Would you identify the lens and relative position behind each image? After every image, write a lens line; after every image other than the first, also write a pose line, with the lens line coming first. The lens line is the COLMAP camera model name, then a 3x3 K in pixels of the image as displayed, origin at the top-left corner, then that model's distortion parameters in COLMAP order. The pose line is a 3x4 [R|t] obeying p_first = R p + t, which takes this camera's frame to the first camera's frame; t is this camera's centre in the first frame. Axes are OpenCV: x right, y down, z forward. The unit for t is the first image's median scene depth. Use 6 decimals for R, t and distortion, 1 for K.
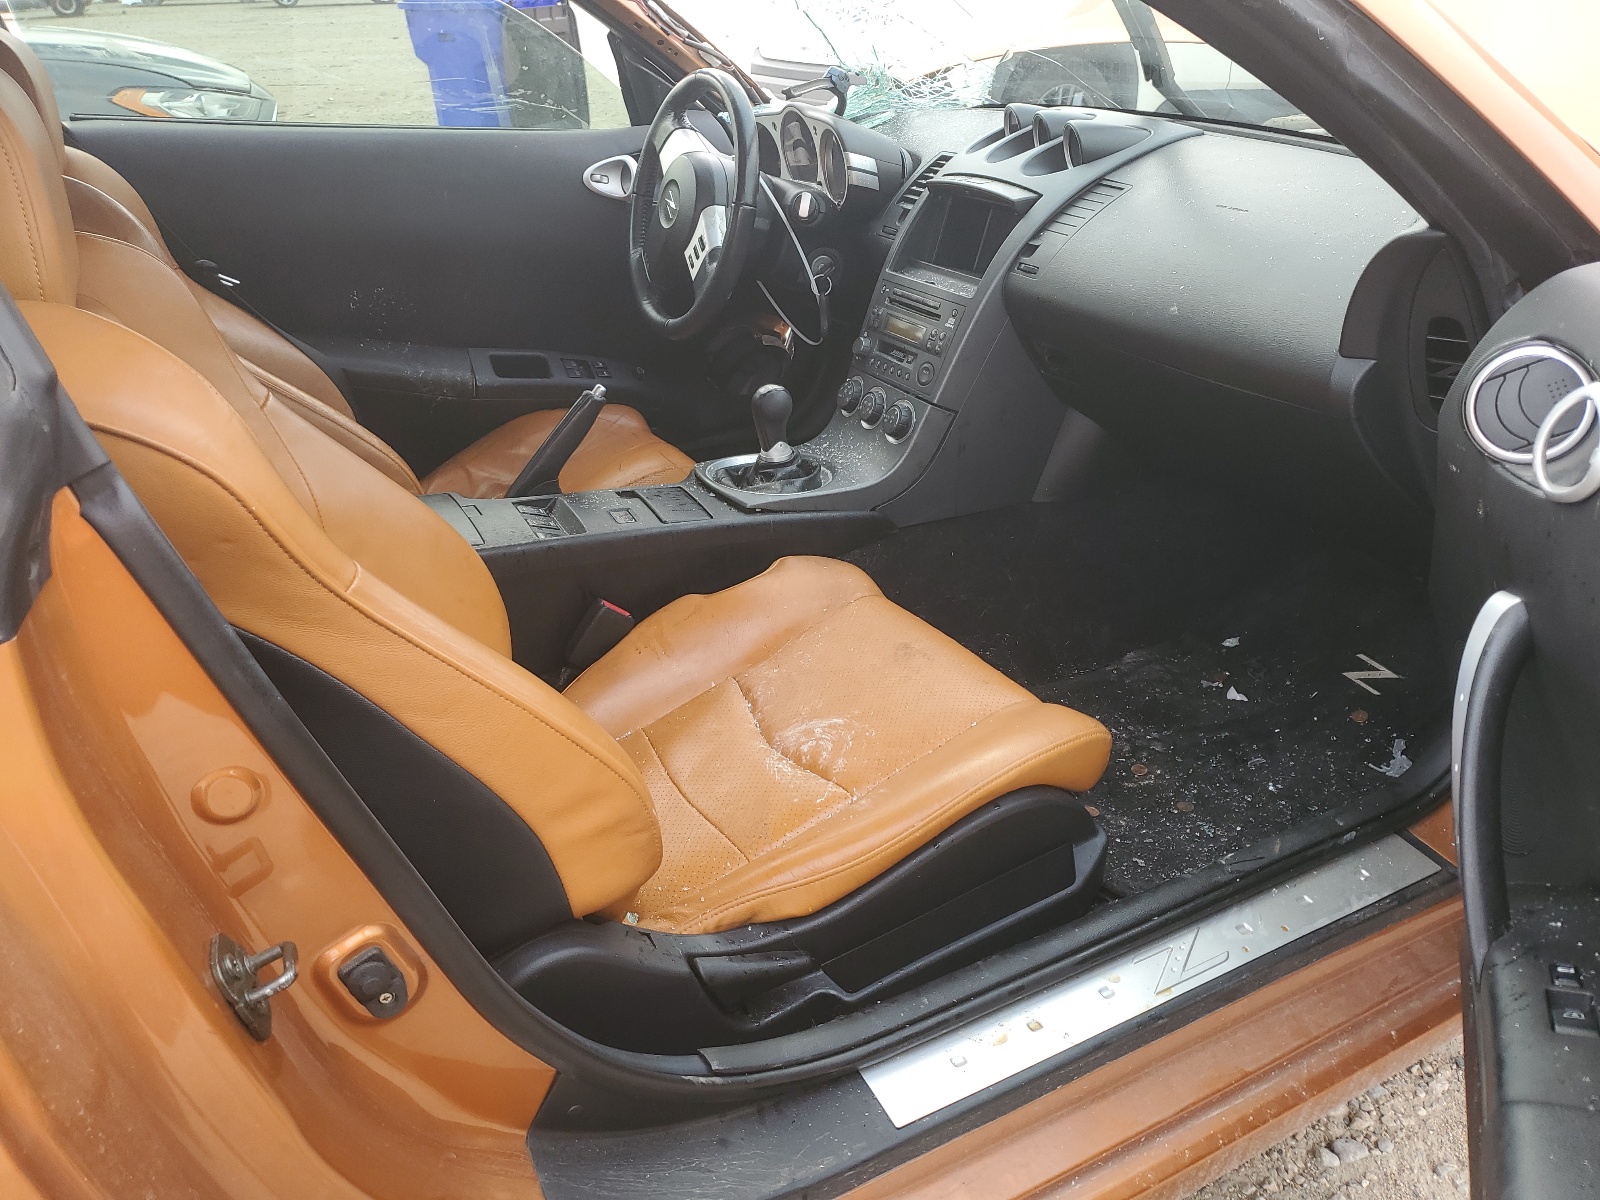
lens RADIAL K [[1271.8, 0, 800.9], [0, 1271.8, 597.1], [0, 0, 1]] dist [0.027557, 0.009793]
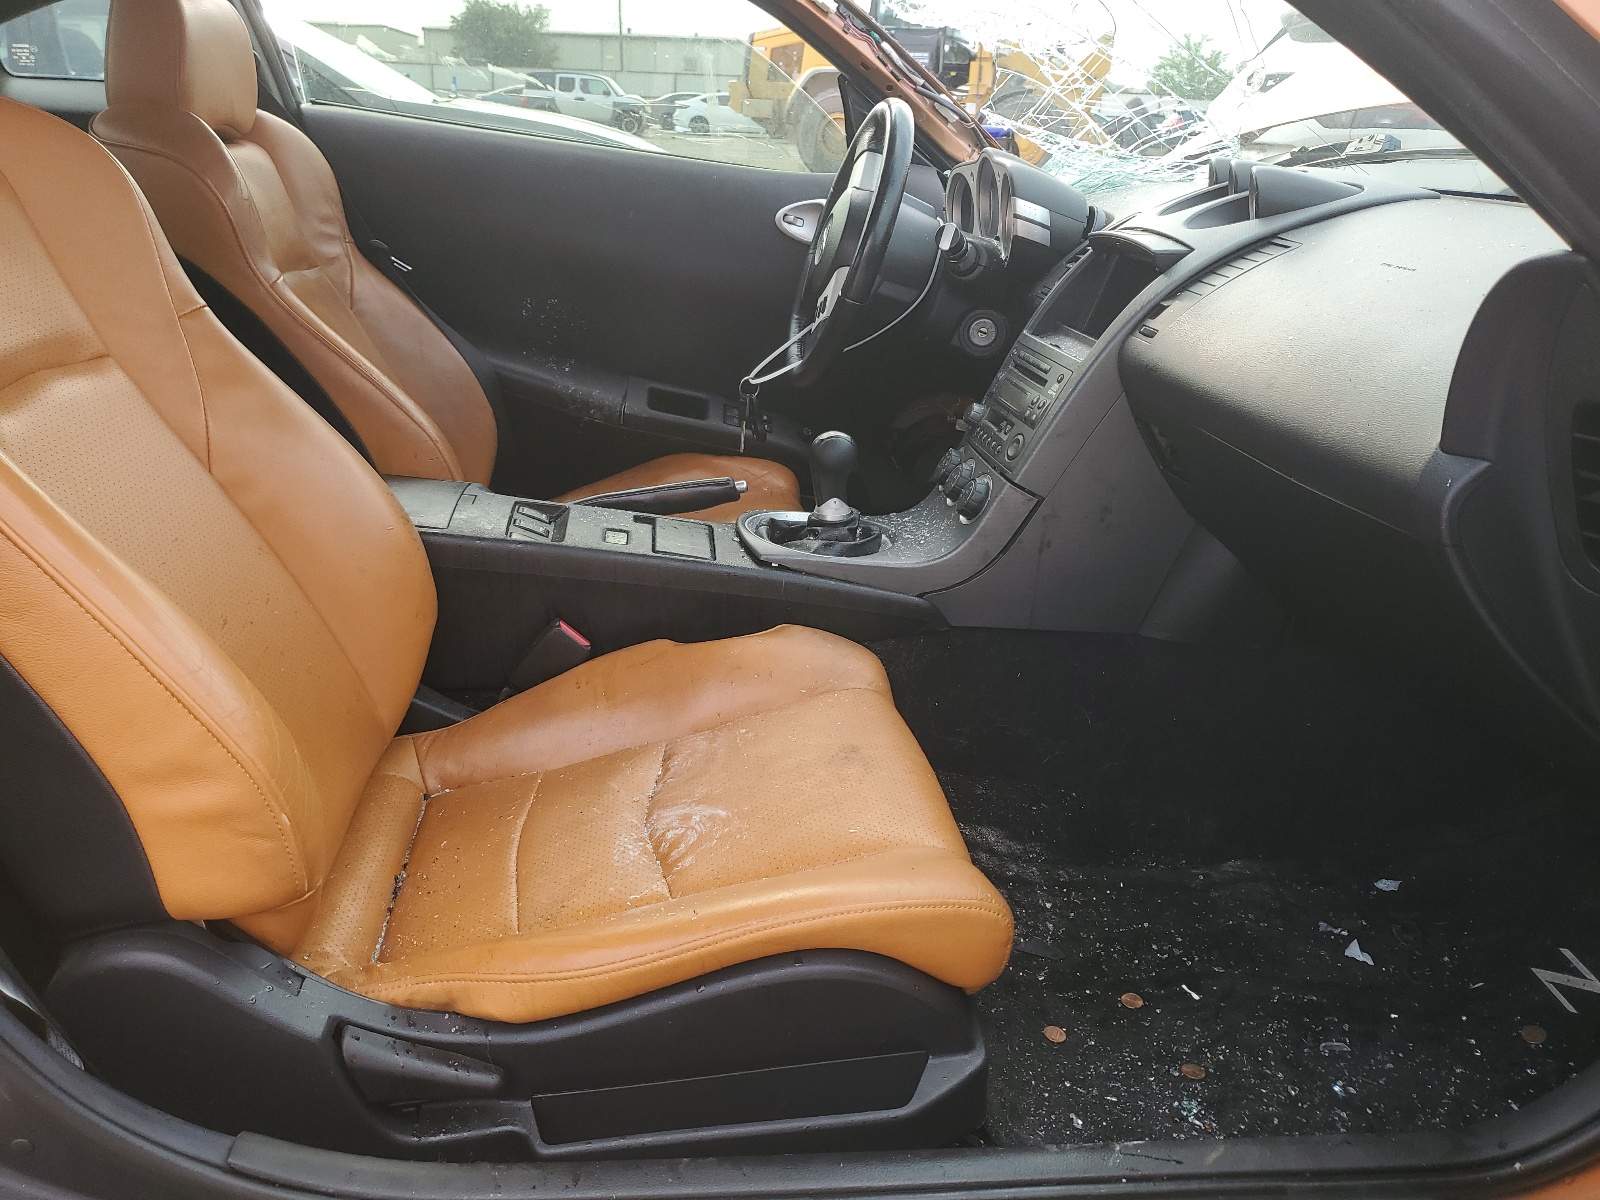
lens RADIAL K [[1271.8, 0, 799.0], [0, 1271.8, 600.1], [0, 0, 1]] dist [0.027557, 0.009793]
pose [[0.922572, 0.199725, -0.330107, 0.254848], [-0.237153, 0.968427, -0.076859, 0.014802], [0.304334, 0.149194, 0.940809, 0.200855]]
